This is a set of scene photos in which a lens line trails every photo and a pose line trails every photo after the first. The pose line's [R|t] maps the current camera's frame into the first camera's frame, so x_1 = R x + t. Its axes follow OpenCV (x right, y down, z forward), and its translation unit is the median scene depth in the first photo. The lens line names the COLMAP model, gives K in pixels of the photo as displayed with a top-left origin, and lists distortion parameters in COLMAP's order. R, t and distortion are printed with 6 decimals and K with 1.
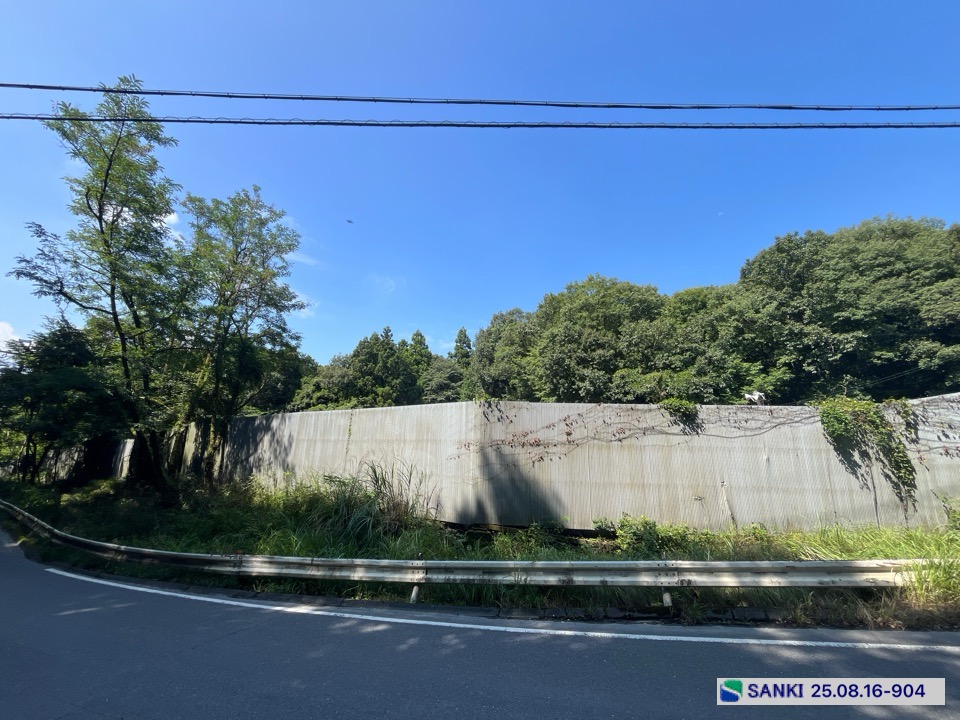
lens RADIAL K [[389.9, 0, 477.4], [0, 389.9, 360.3], [0, 0, 1]] dist [-0.000907, -0.000593]
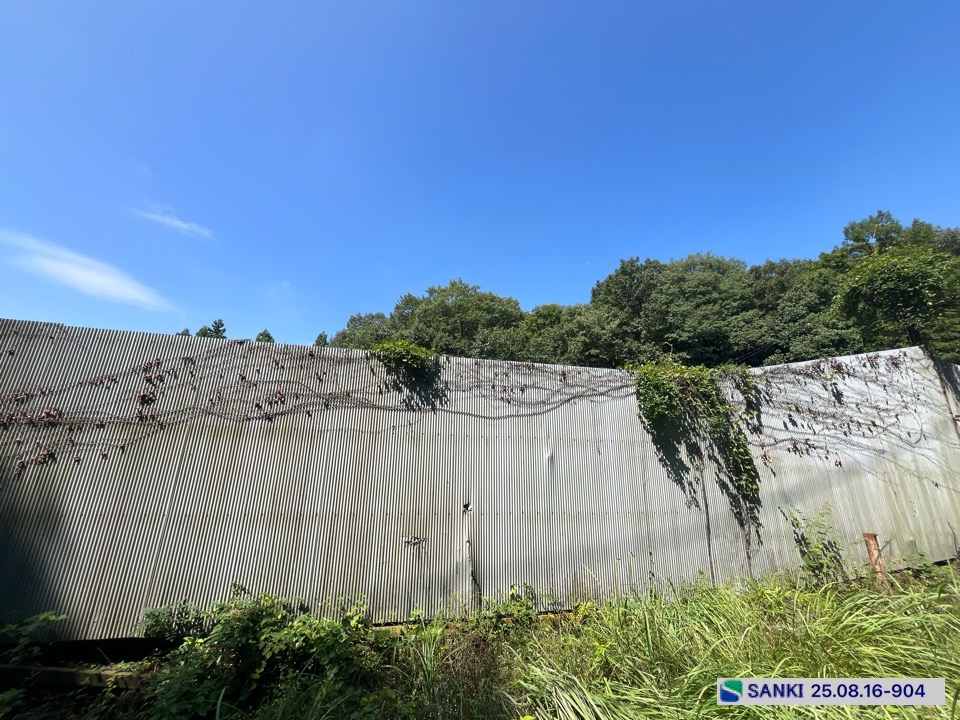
lens RADIAL K [[389.9, 0, 477.2], [0, 389.9, 361.3], [0, 0, 1]] dist [-0.000907, -0.000593]
pose [[0.955598, 0.073163, 0.285446, 0.465835], [-0.057904, 0.996423, -0.061546, 0.153307], [-0.288928, 0.042285, 0.956417, 0.487752]]
